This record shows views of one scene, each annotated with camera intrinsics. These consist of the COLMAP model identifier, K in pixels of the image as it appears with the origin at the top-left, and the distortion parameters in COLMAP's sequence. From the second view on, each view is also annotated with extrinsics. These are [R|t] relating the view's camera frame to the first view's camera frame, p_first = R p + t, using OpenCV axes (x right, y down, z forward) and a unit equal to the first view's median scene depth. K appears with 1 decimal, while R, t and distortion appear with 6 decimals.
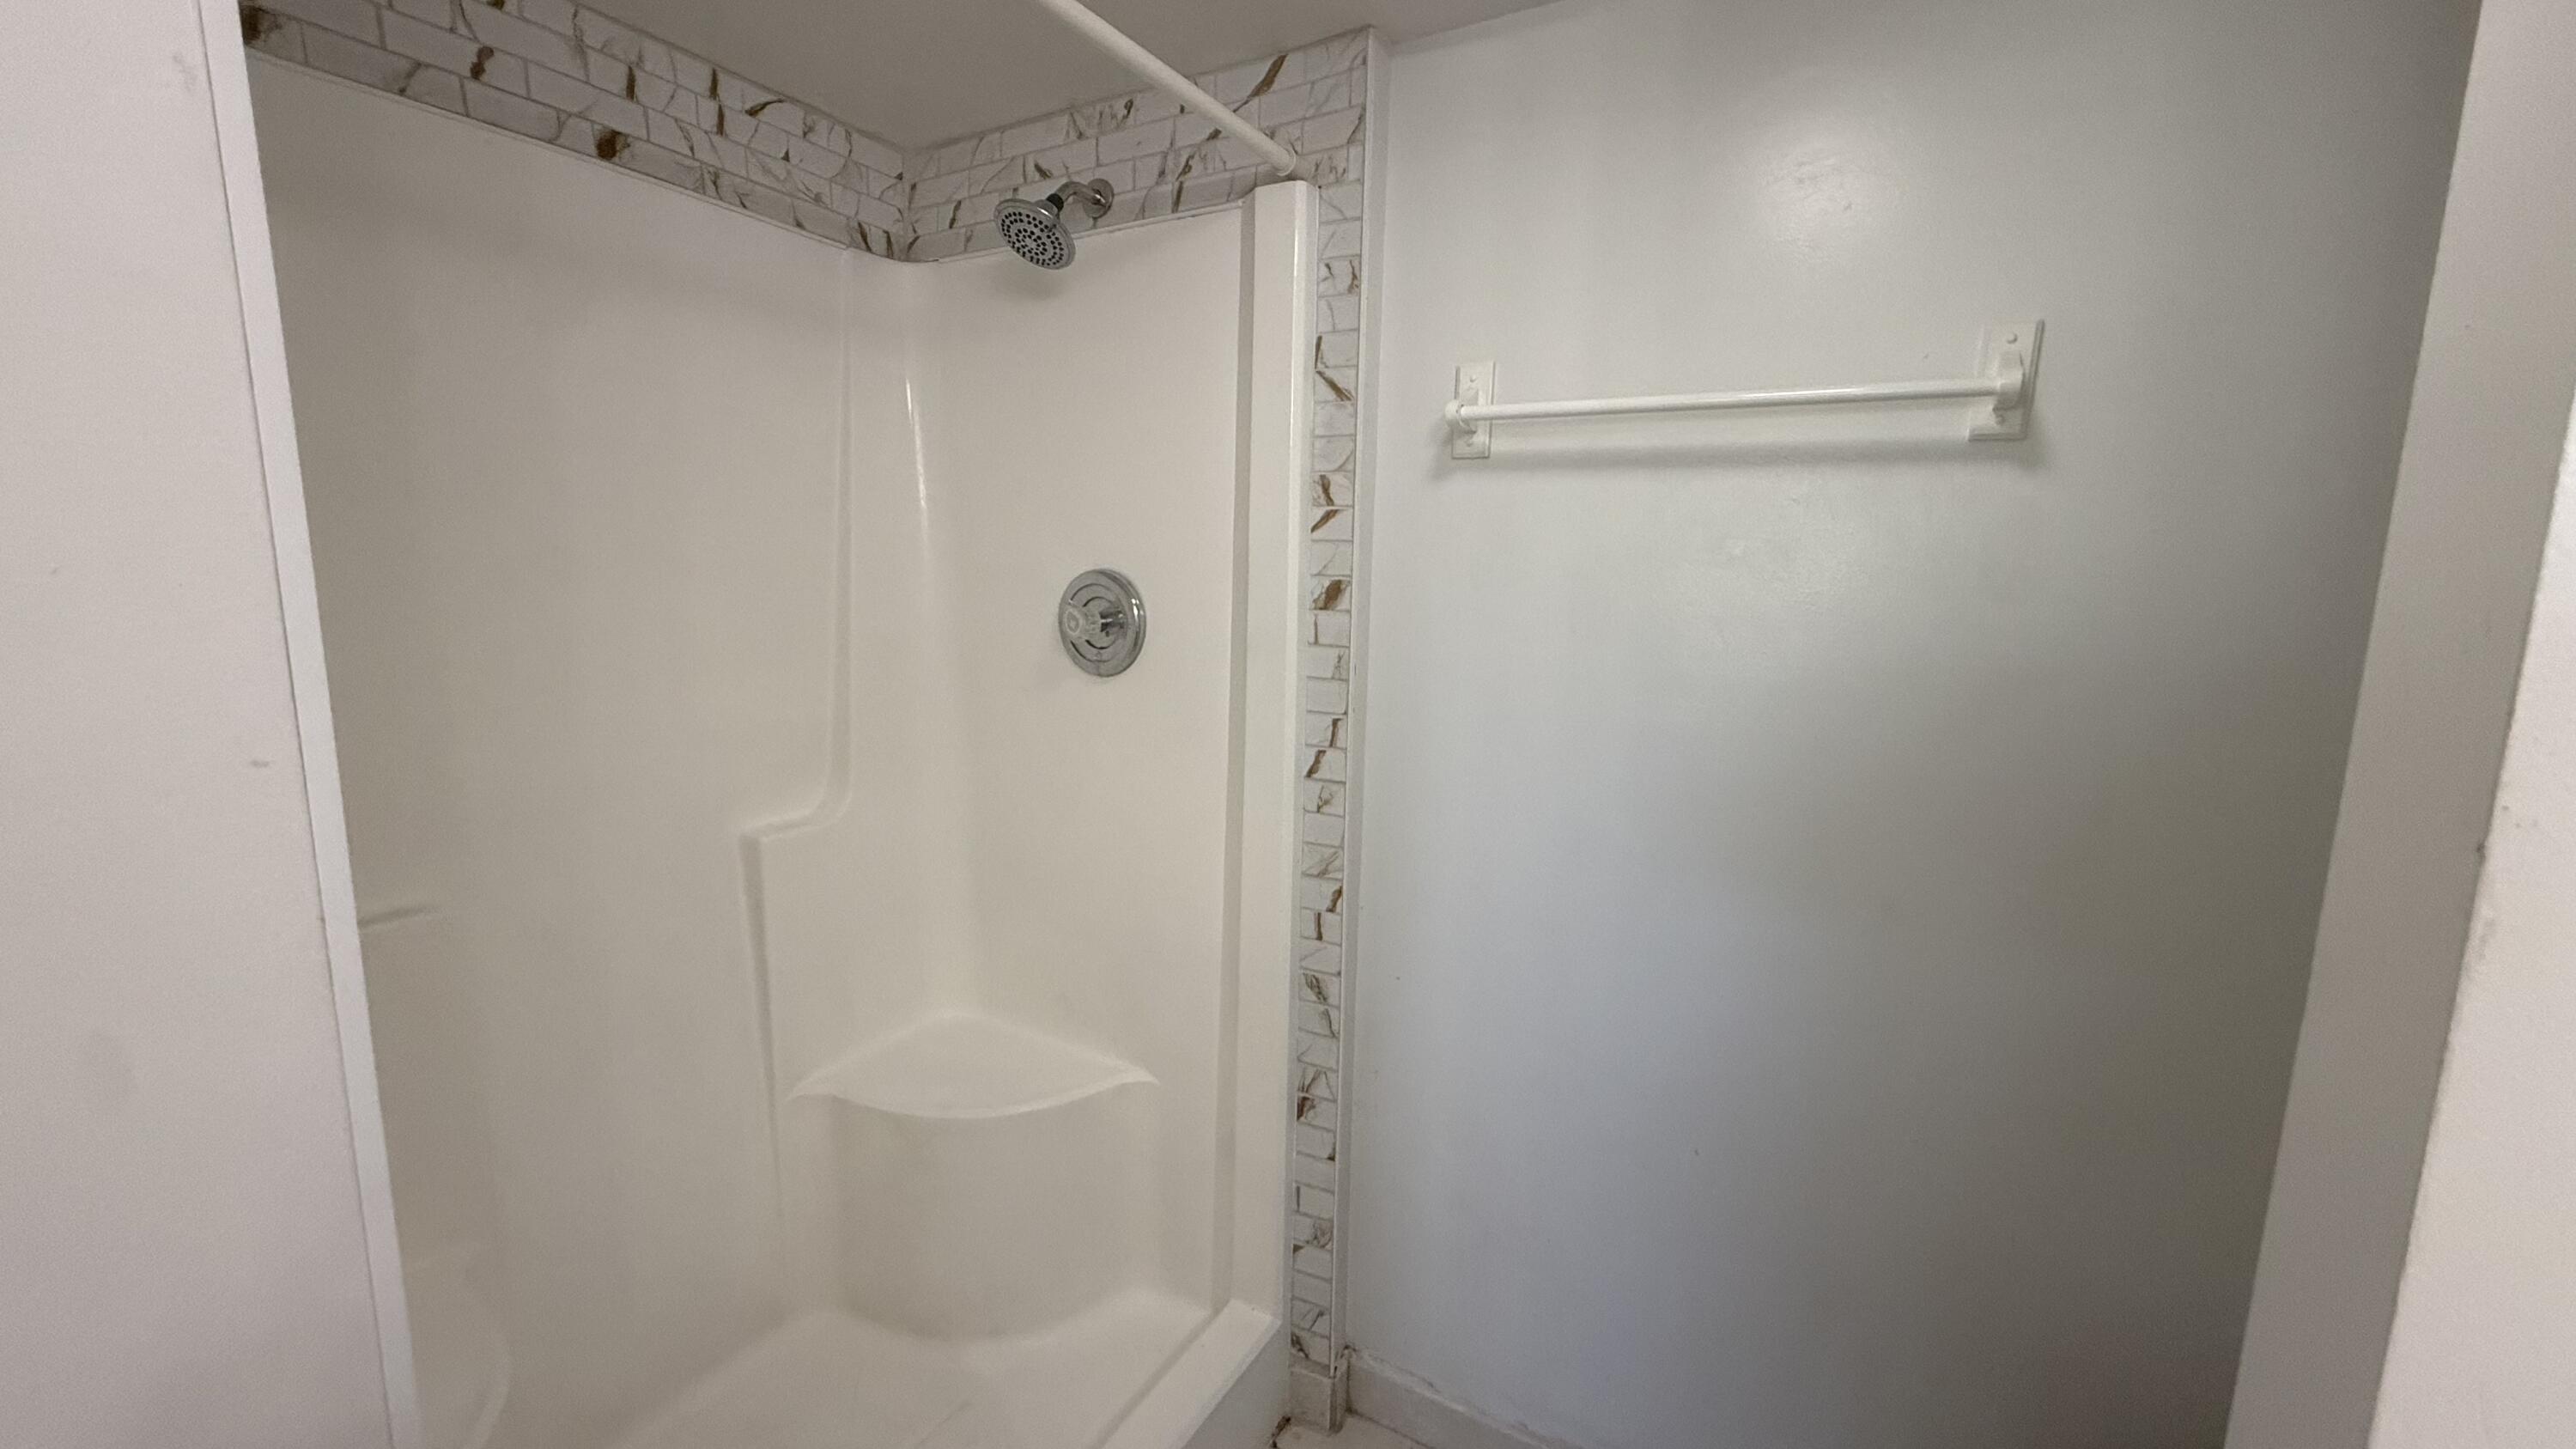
lens RADIAL K [[1025.1, 0, 1288.0], [0, 1025.1, 724.5], [0, 0, 1]] dist [0.001850, 0.000062]
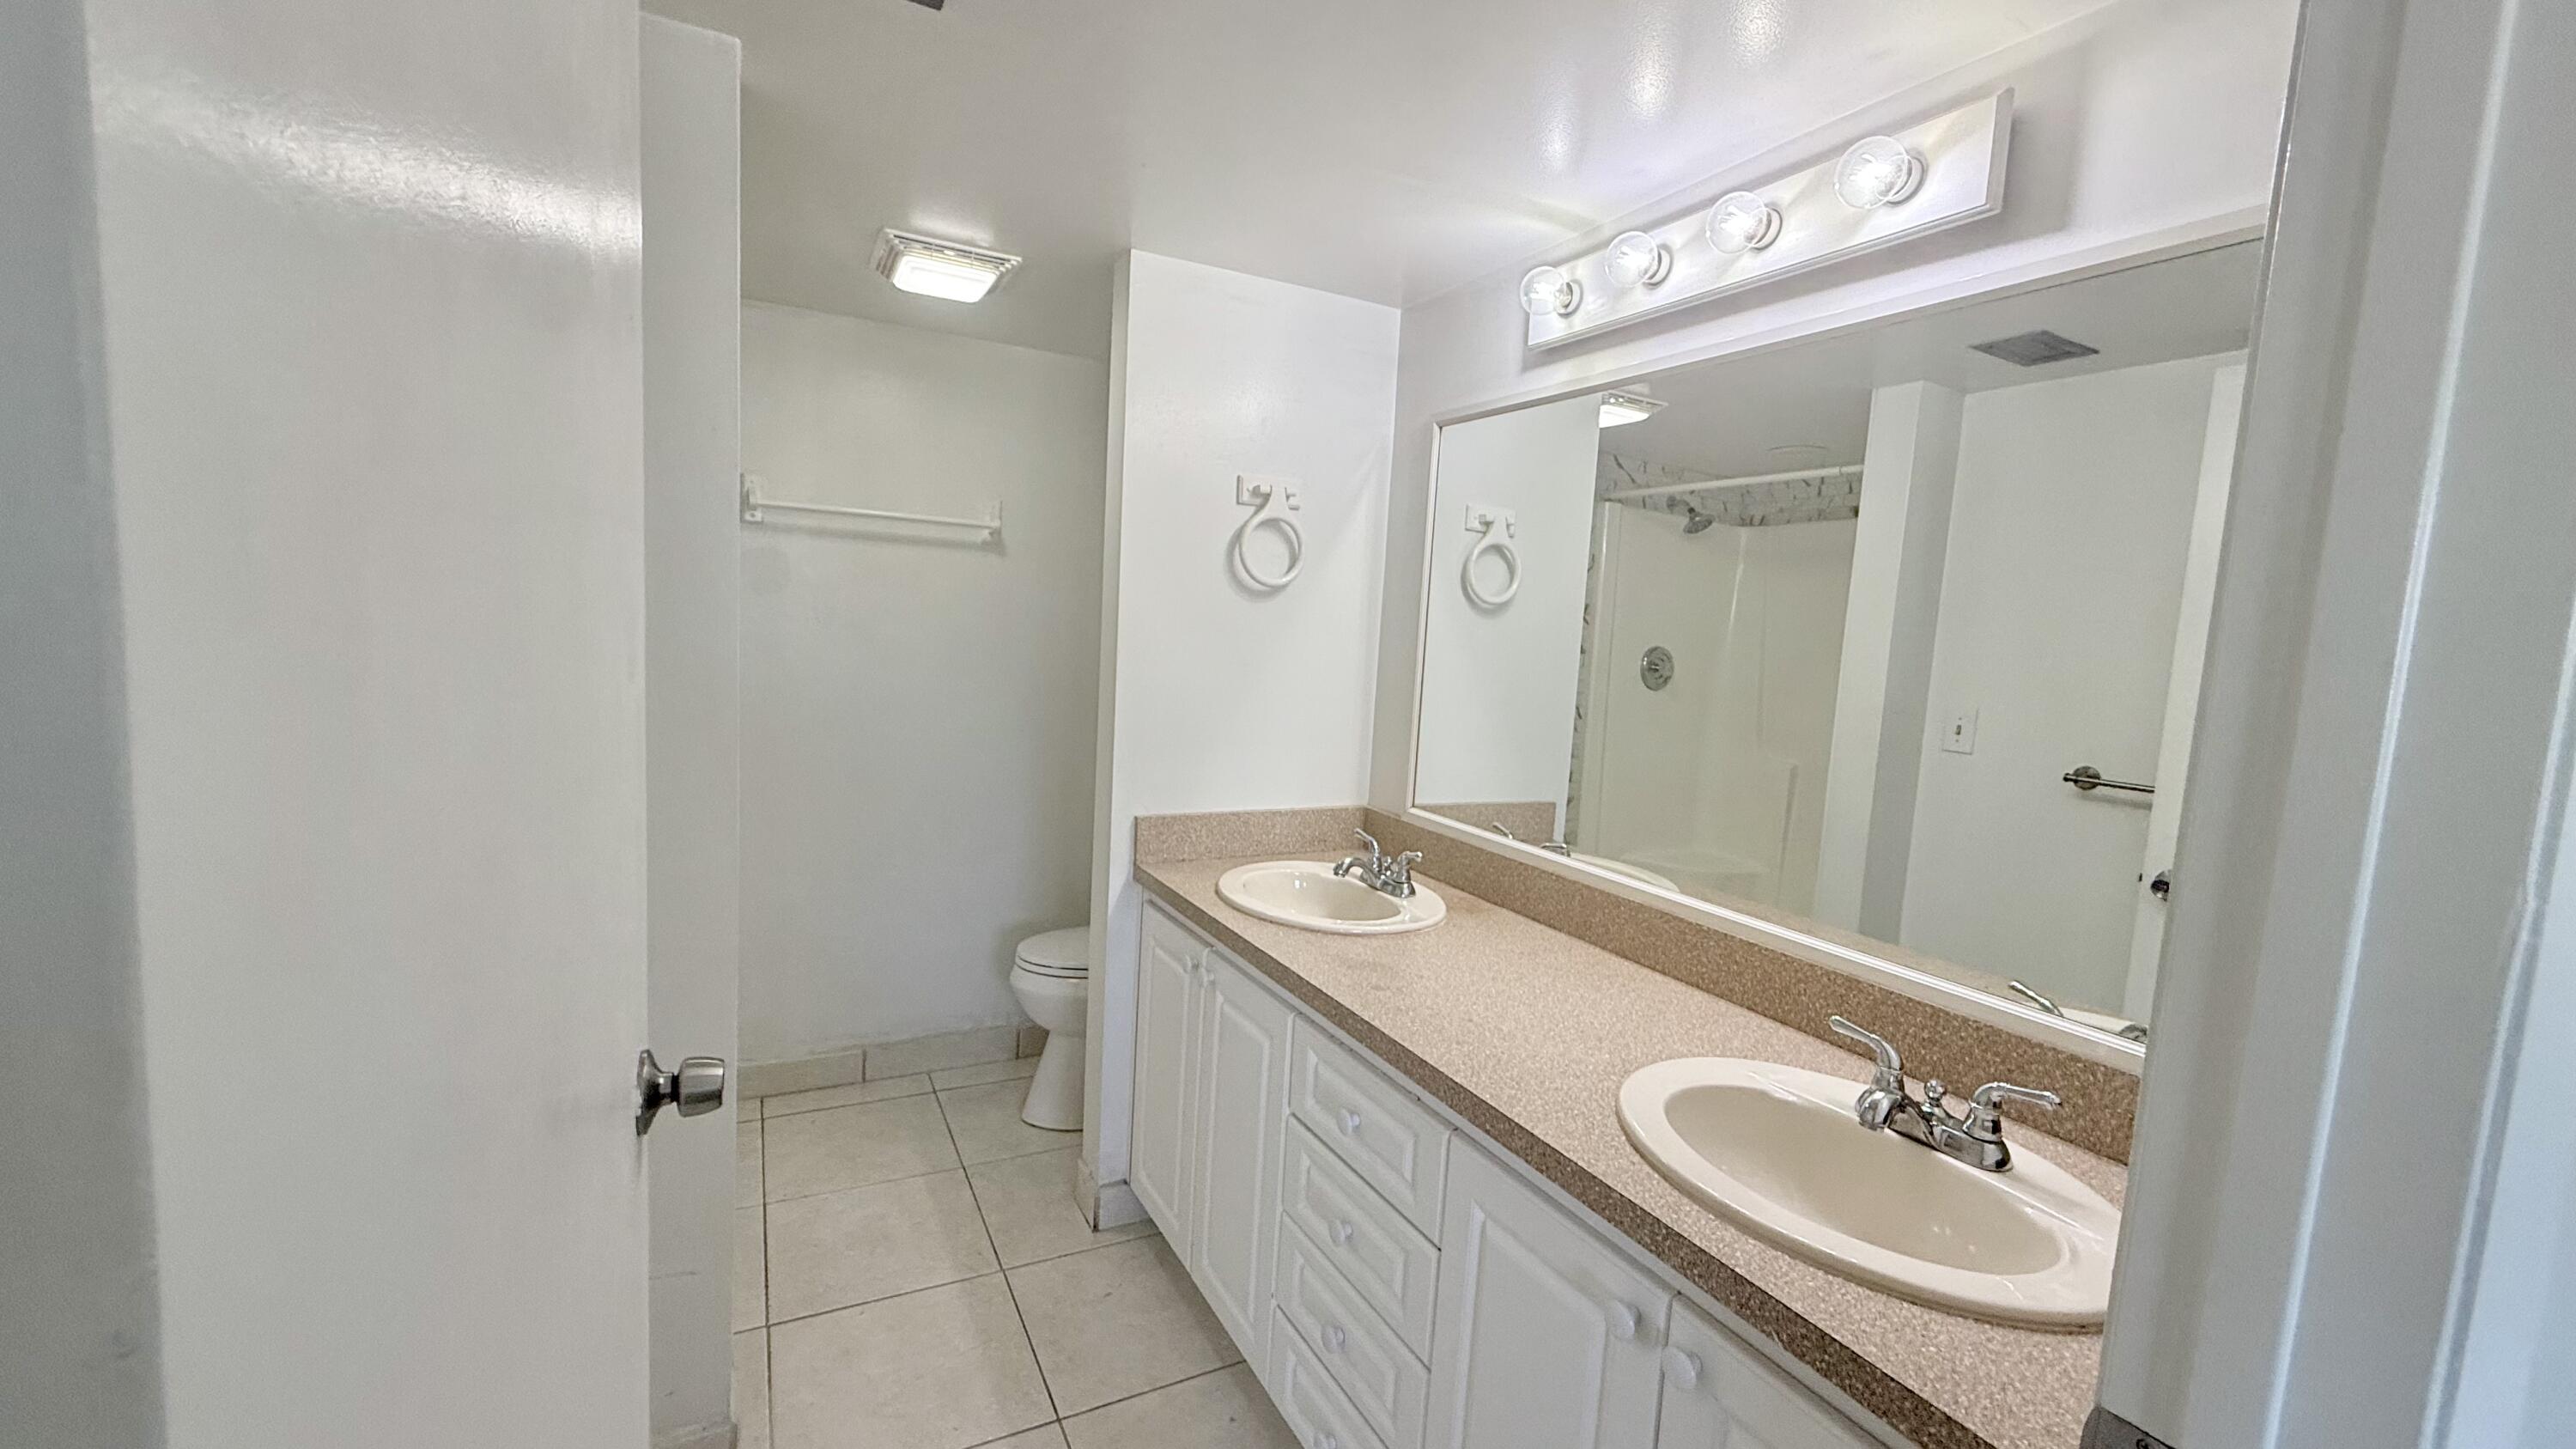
lens RADIAL K [[1025.1, 0, 1288.0], [0, 1025.1, 724.5], [0, 0, 1]] dist [0.001850, 0.000062]
pose [[0.538411, -0.073167, 0.839500, -1.218717], [0.083302, 0.995965, 0.033379, 0.178608], [-0.838555, 0.051960, 0.542334, -1.134490]]
